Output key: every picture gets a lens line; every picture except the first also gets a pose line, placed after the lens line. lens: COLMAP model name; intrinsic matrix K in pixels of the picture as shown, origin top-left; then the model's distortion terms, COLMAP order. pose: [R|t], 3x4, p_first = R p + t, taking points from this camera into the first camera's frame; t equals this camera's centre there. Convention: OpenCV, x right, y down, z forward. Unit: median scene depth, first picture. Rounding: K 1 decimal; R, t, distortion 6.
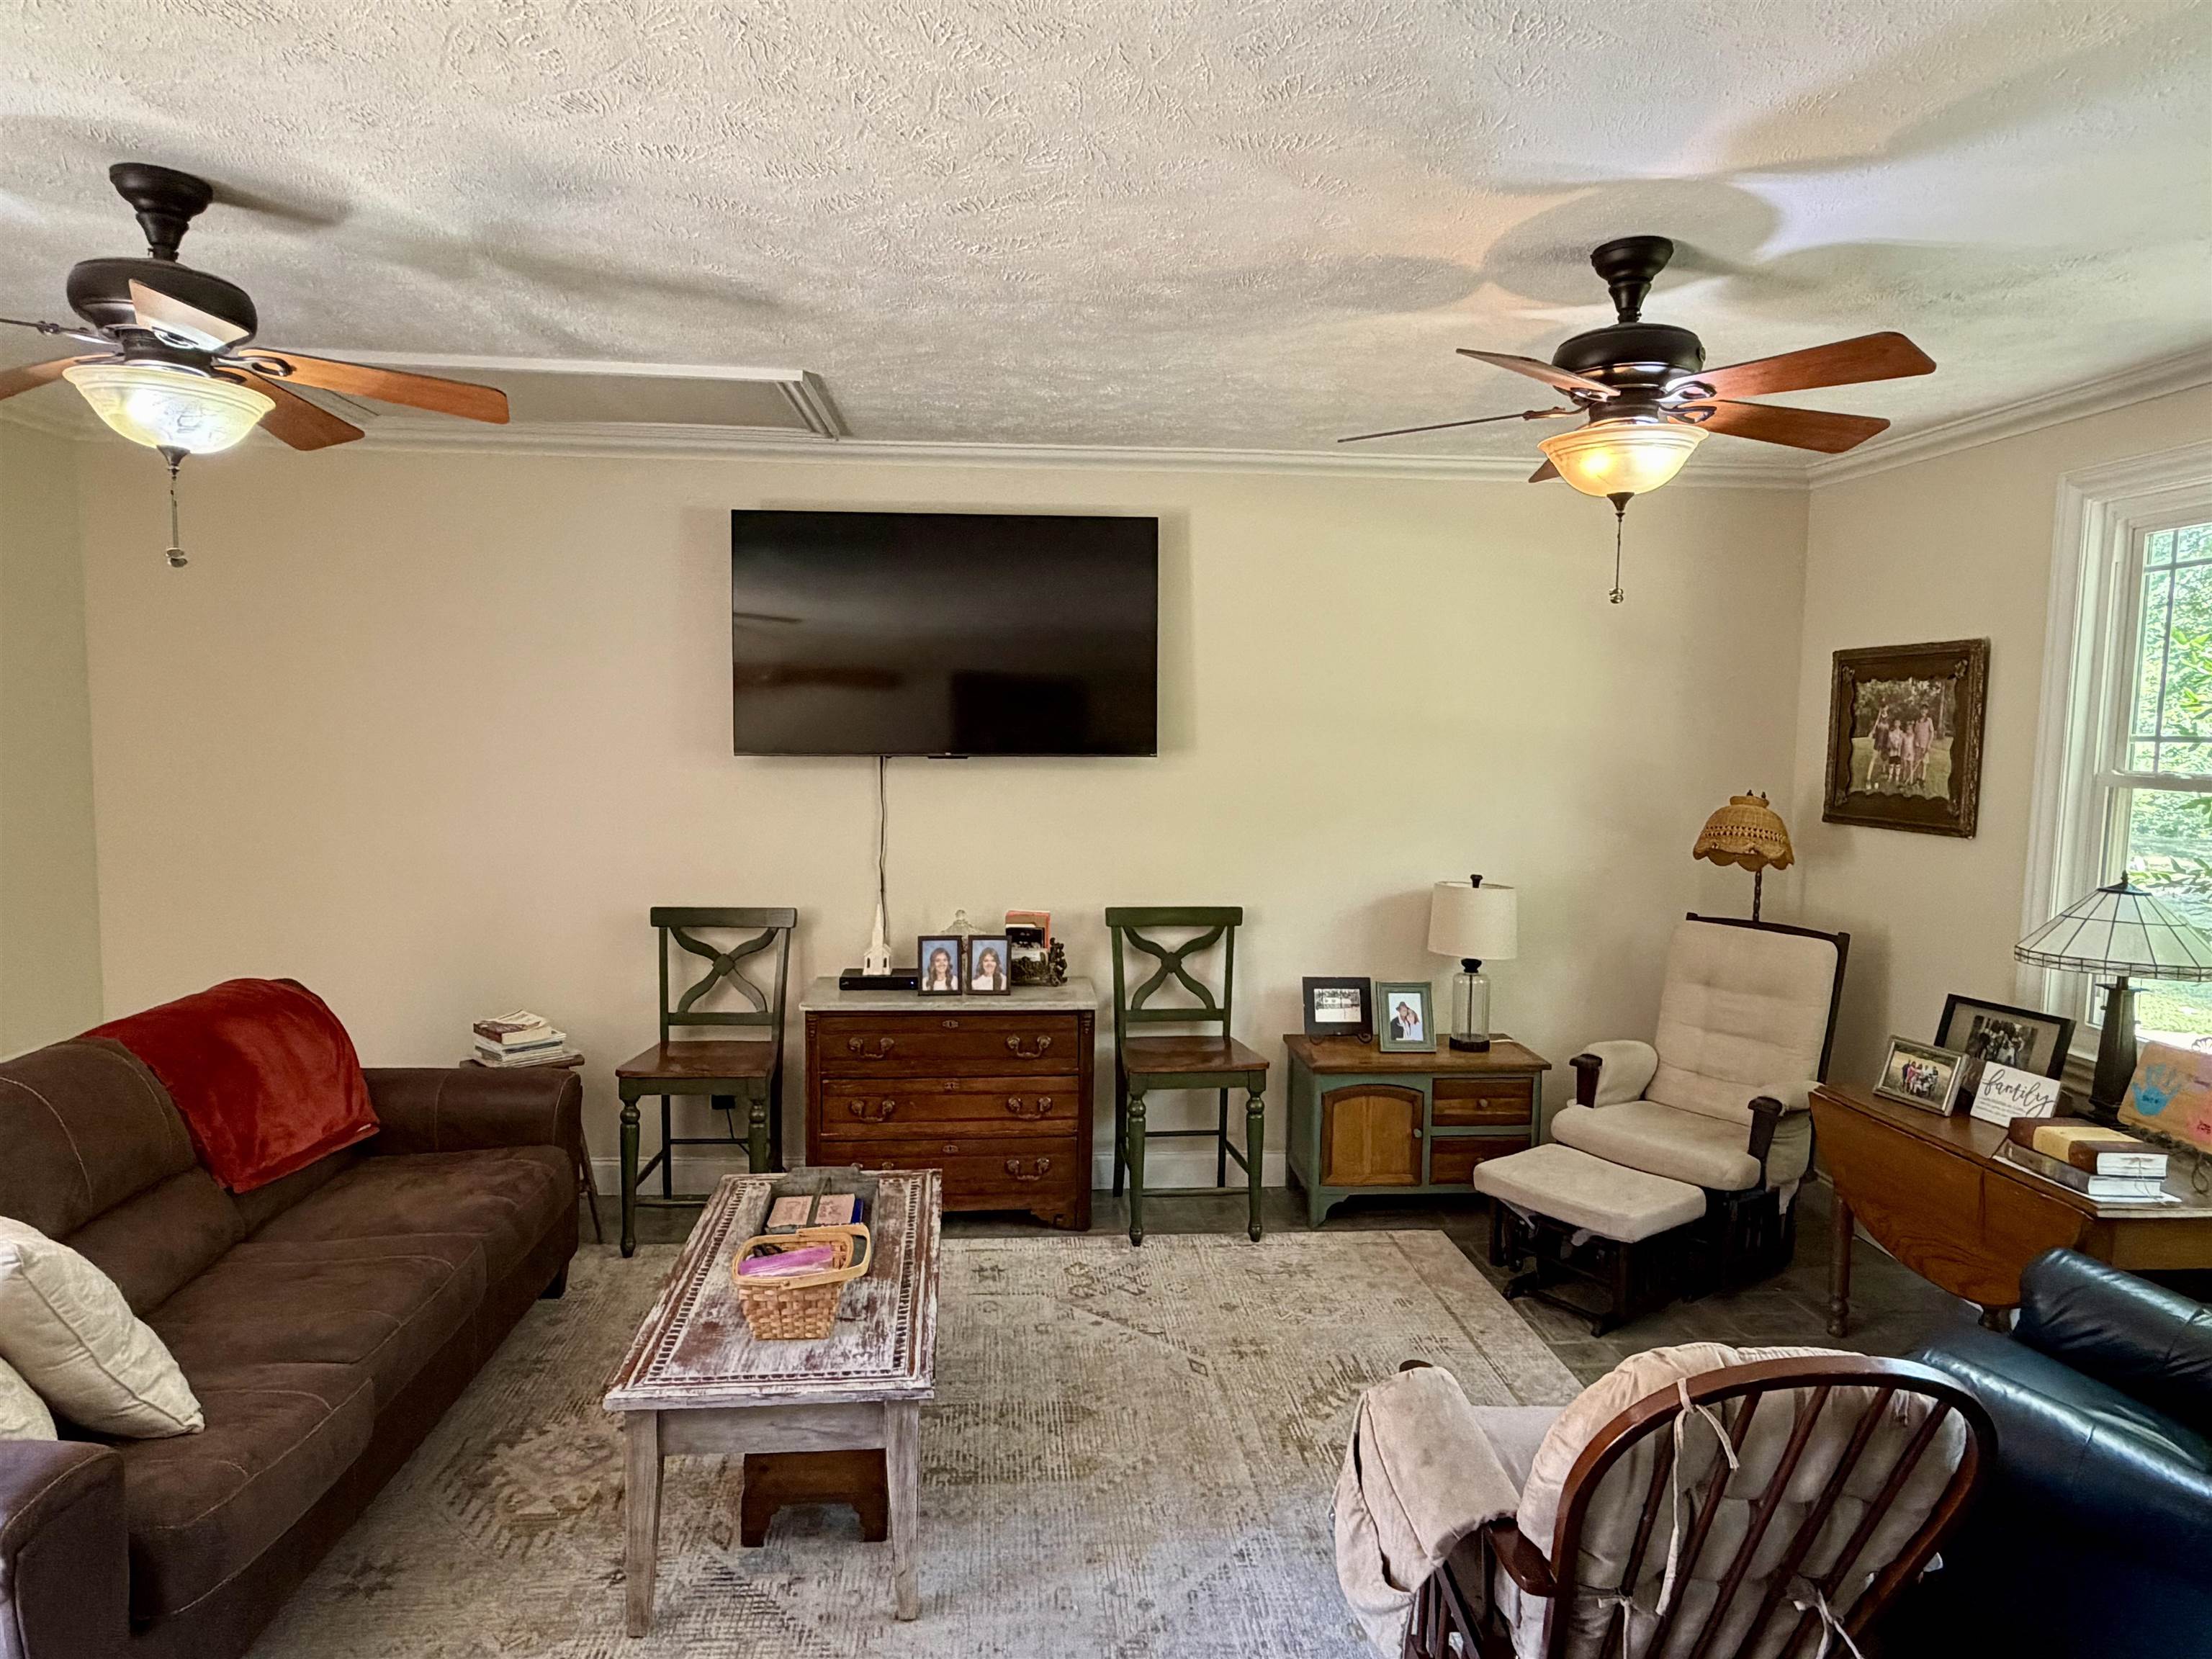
lens RADIAL K [[1277.6, 0, 1097.0], [0, 1277.6, 839.2], [0, 0, 1]] dist [0.006727, -0.000530]
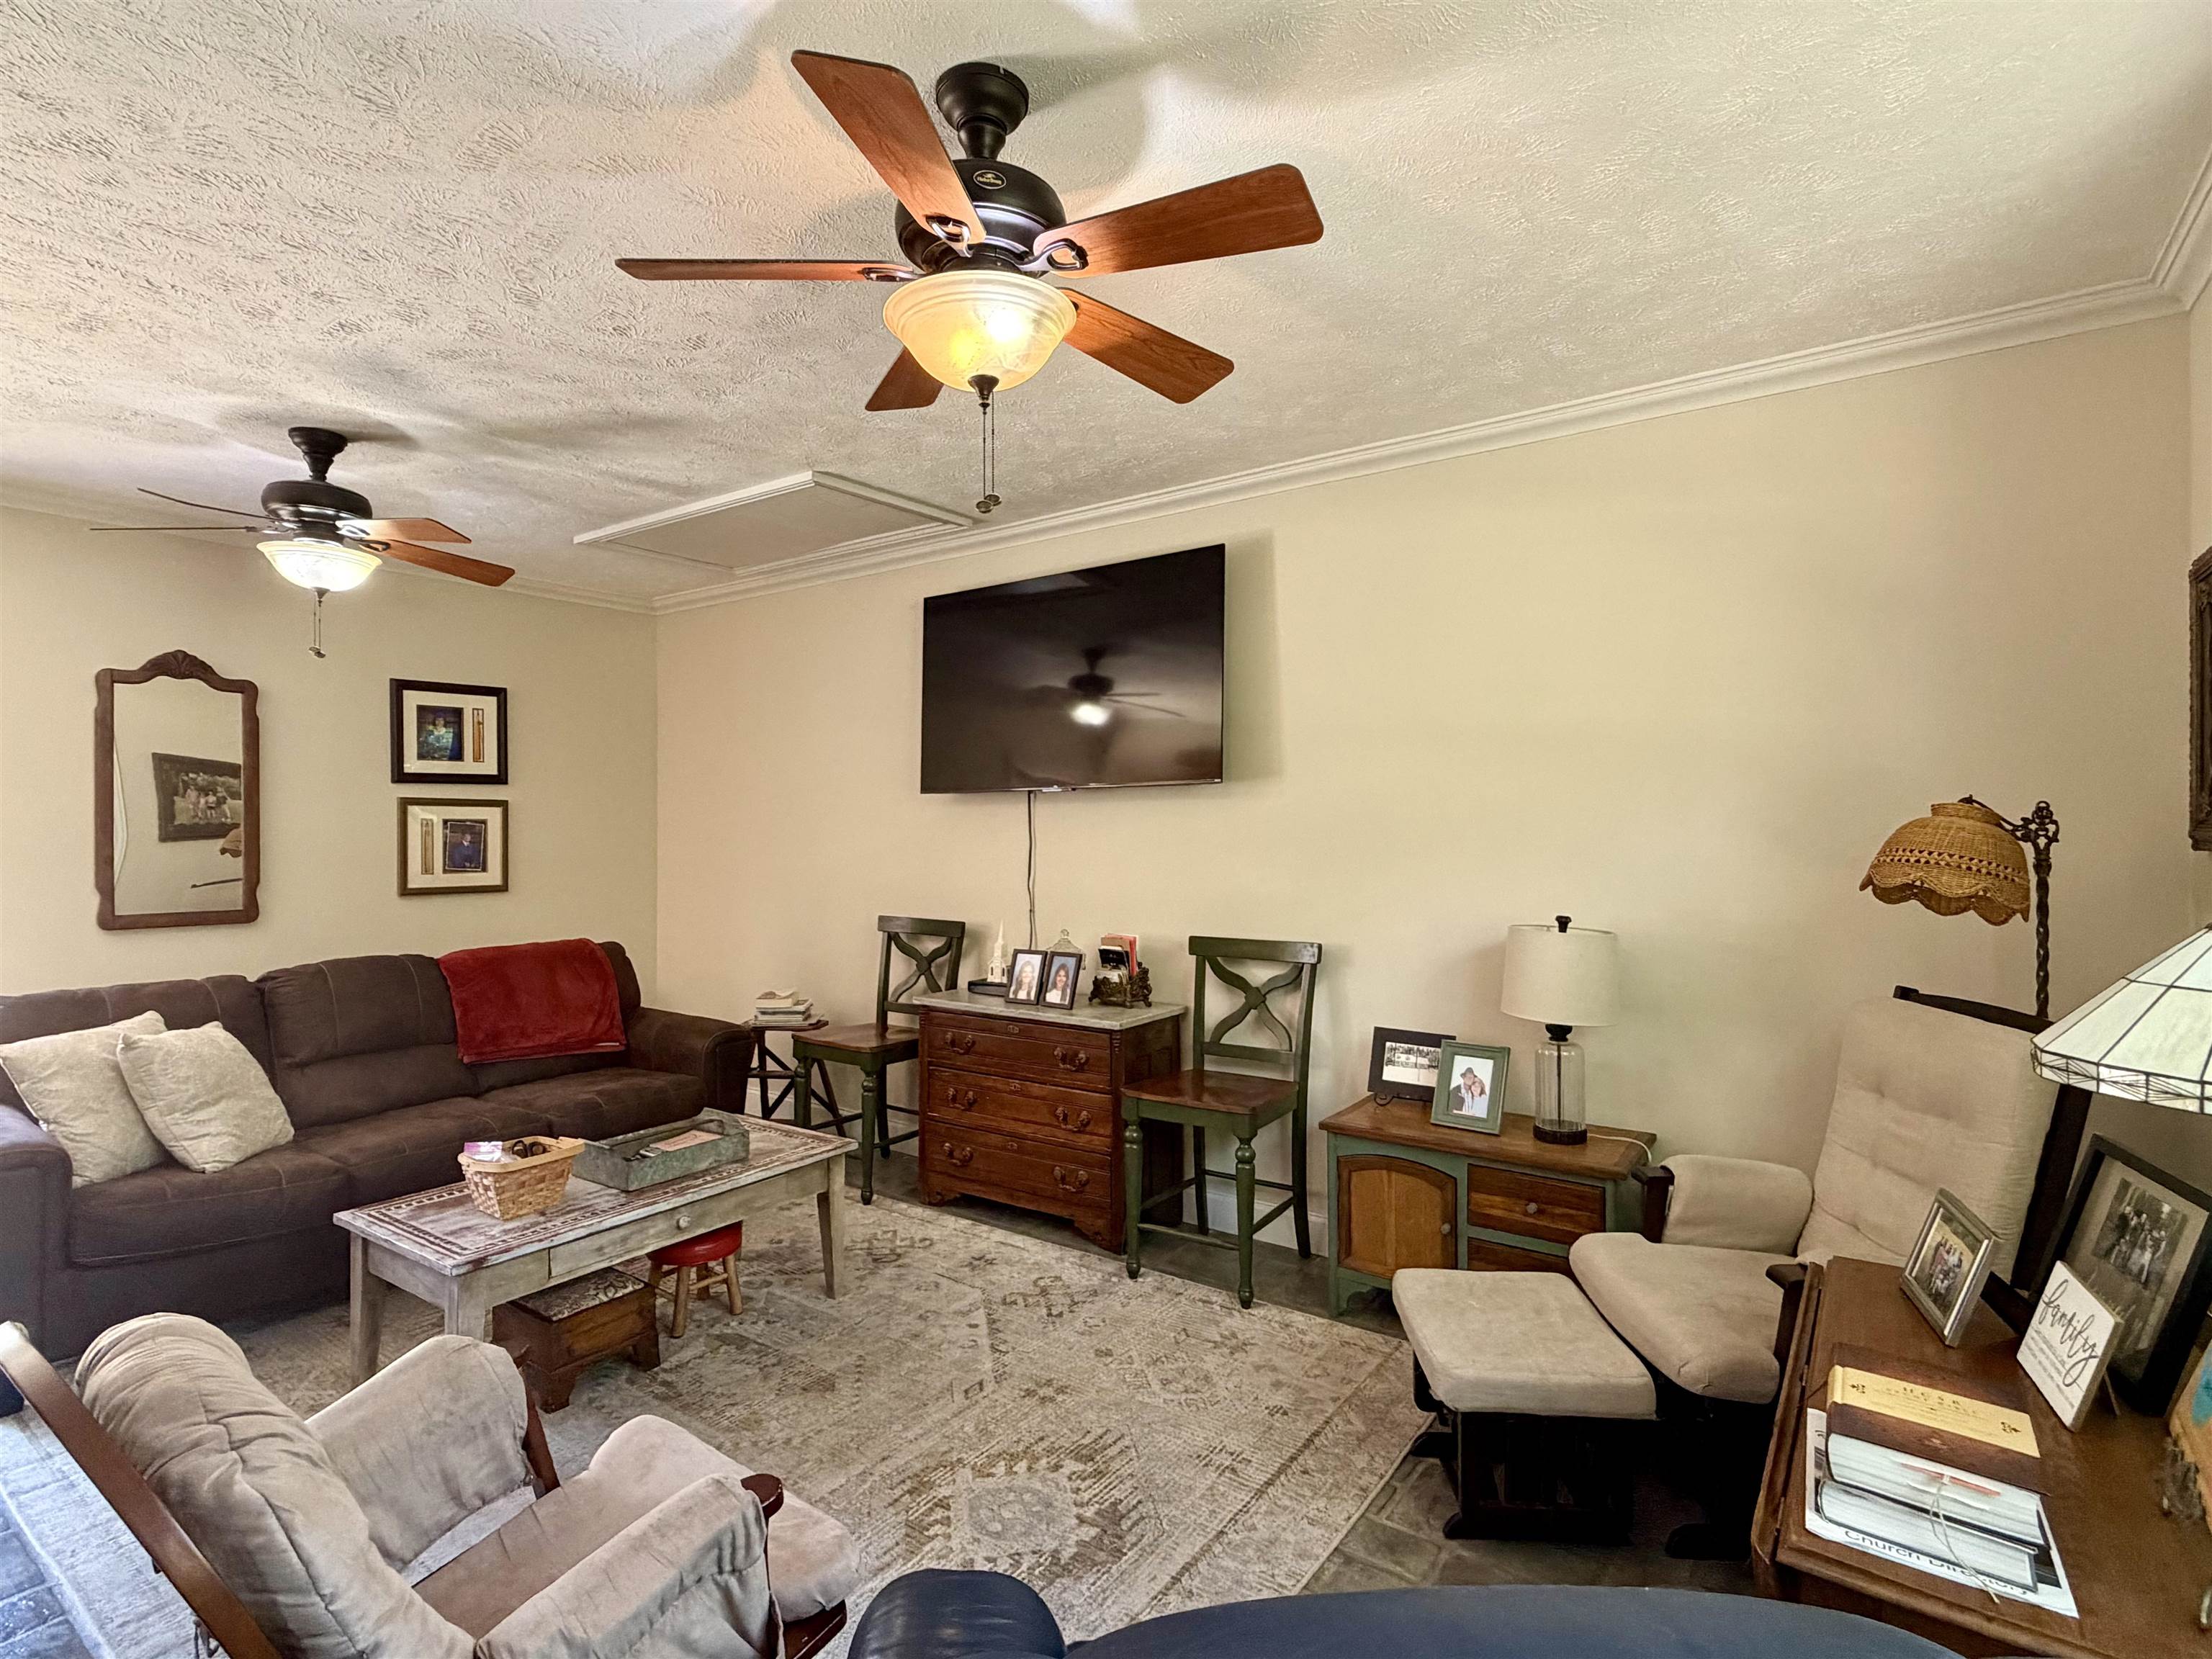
lens RADIAL K [[1095.9, 0, 1103.3], [0, 1095.9, 837.3], [0, 0, 1]] dist [0.002156, 0.000779]
pose [[0.767280, -0.007550, -0.641268, 0.532978], [-0.044932, 0.996841, -0.065497, 0.037887], [0.639737, 0.079068, 0.764516, 0.310511]]
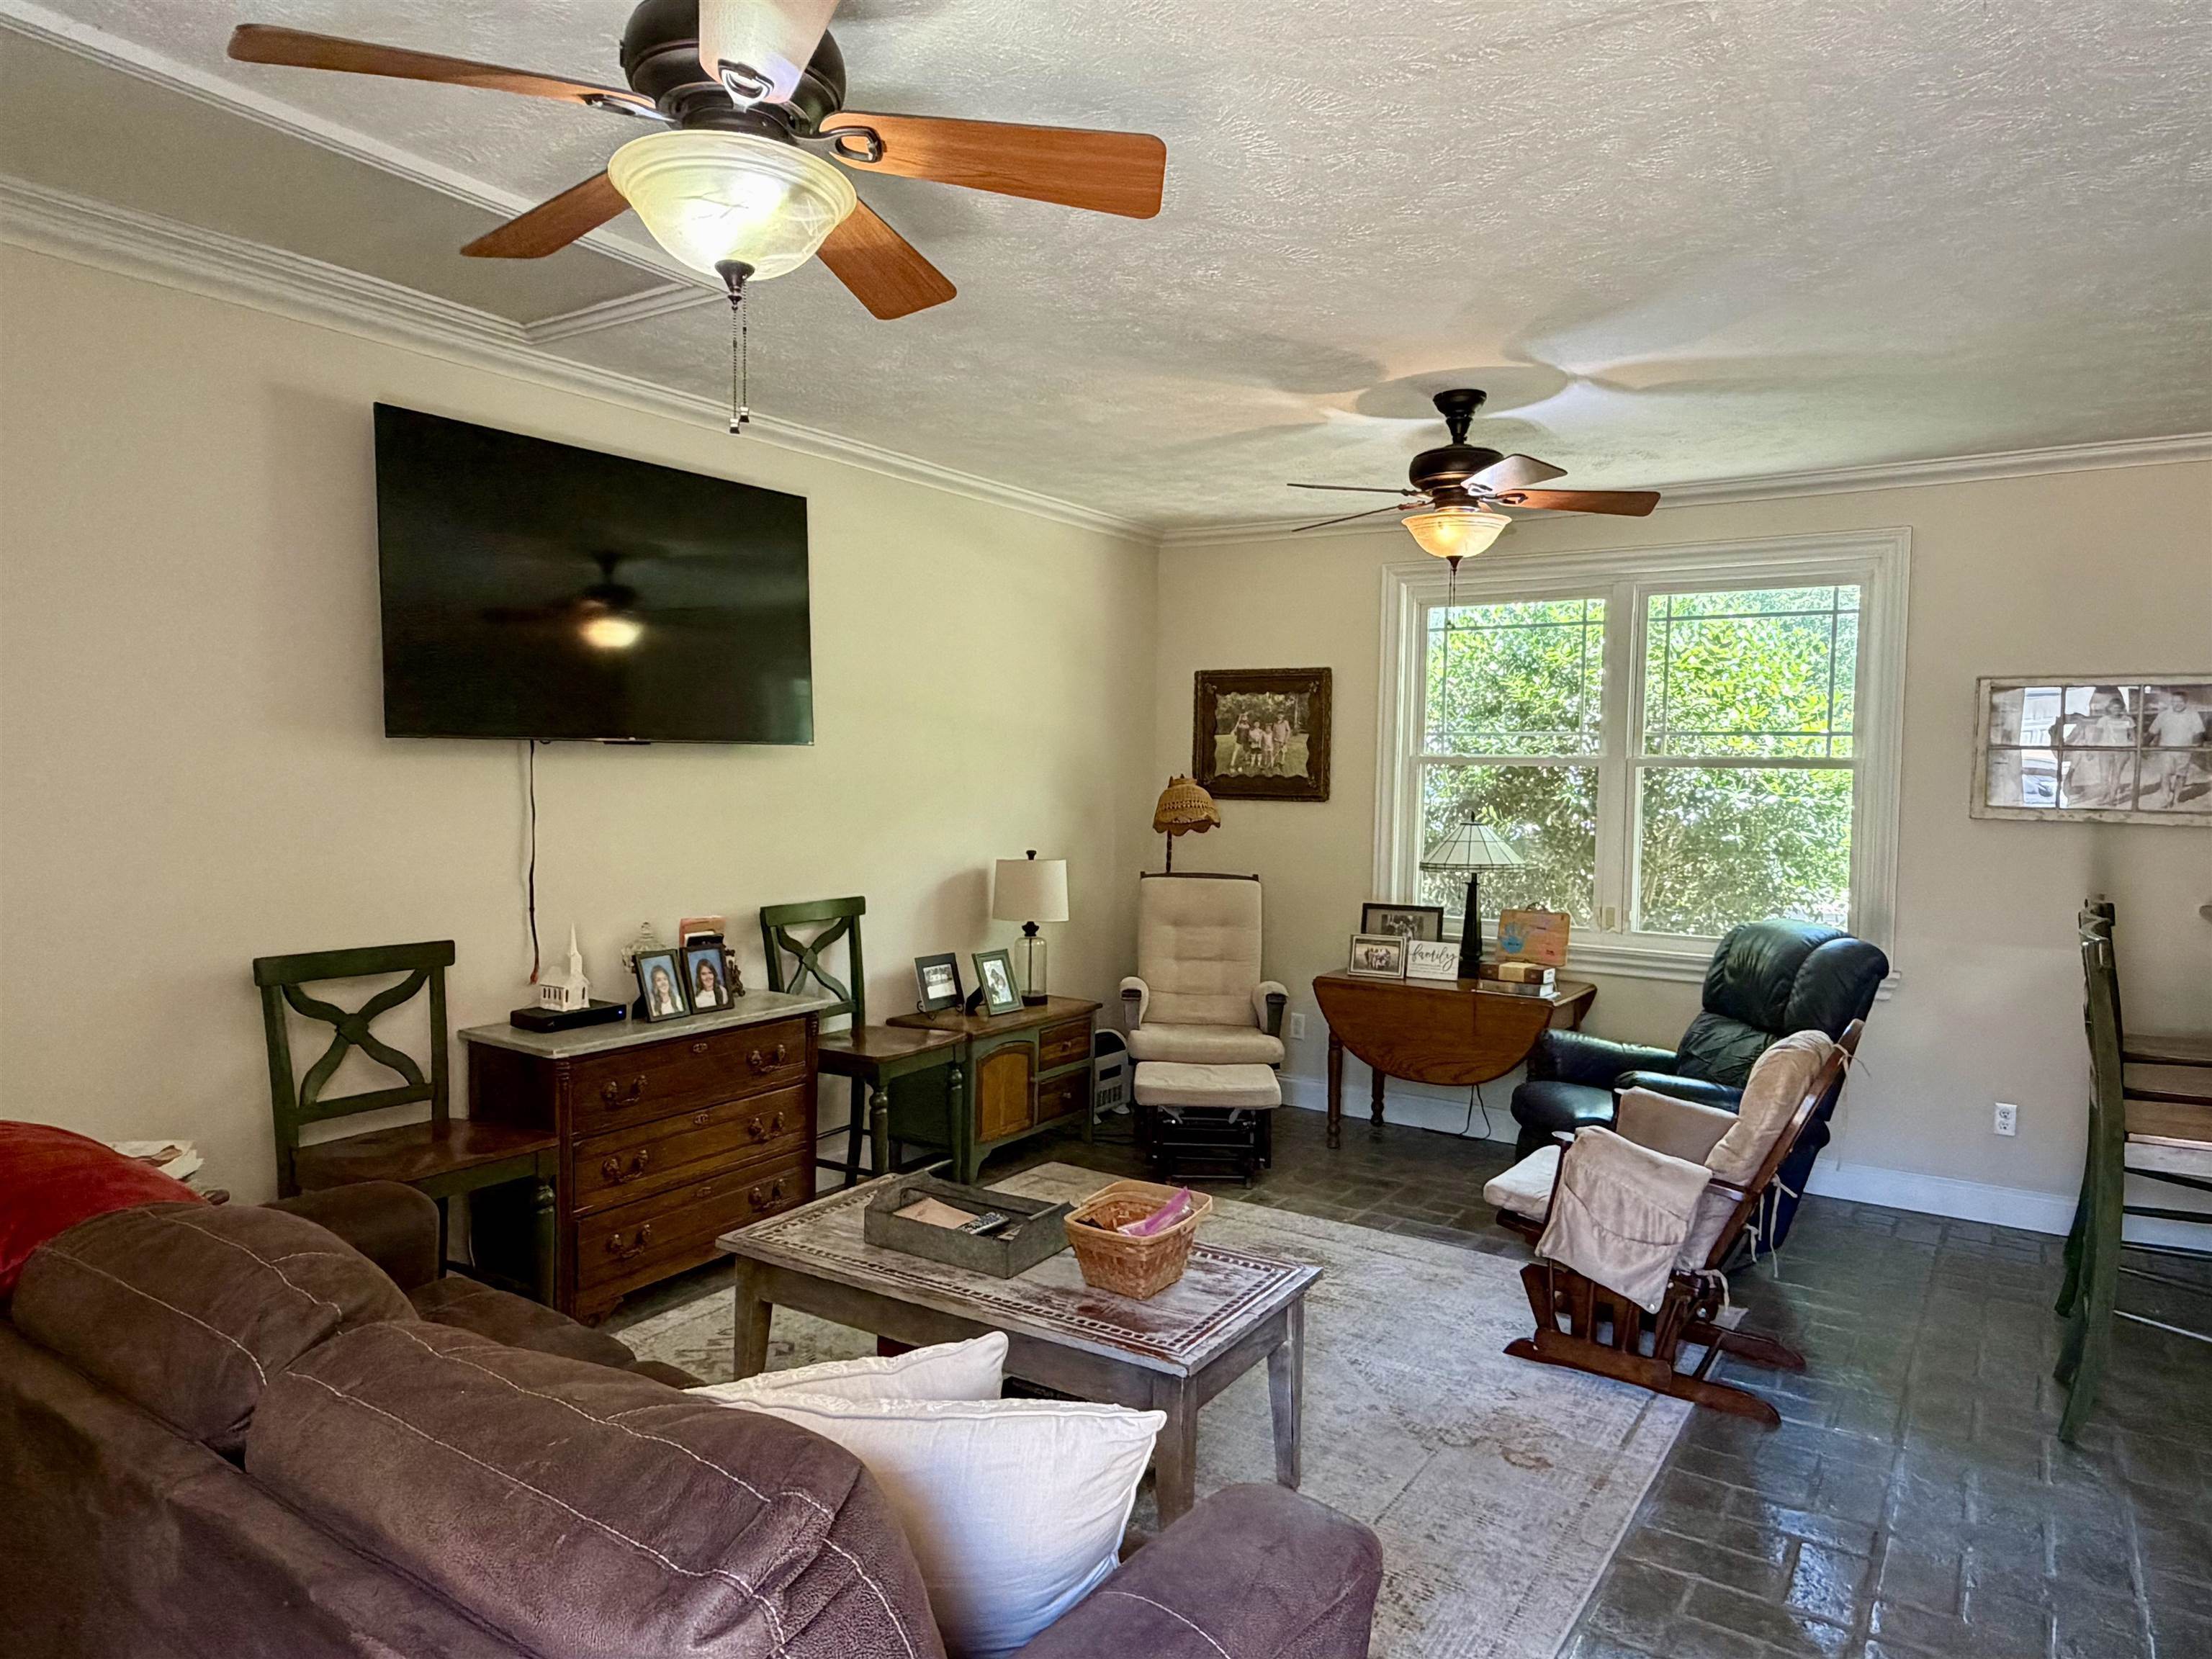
lens RADIAL K [[1366.1, 0, 1072.8], [0, 1366.1, 849.1], [0, 0, 1]] dist [0.000388, -0.000340]
pose [[0.634415, -0.050511, 0.771340, -0.647409], [0.059698, 0.998084, 0.016259, 0.009205], [-0.770684, 0.035733, 0.636215, 0.201381]]
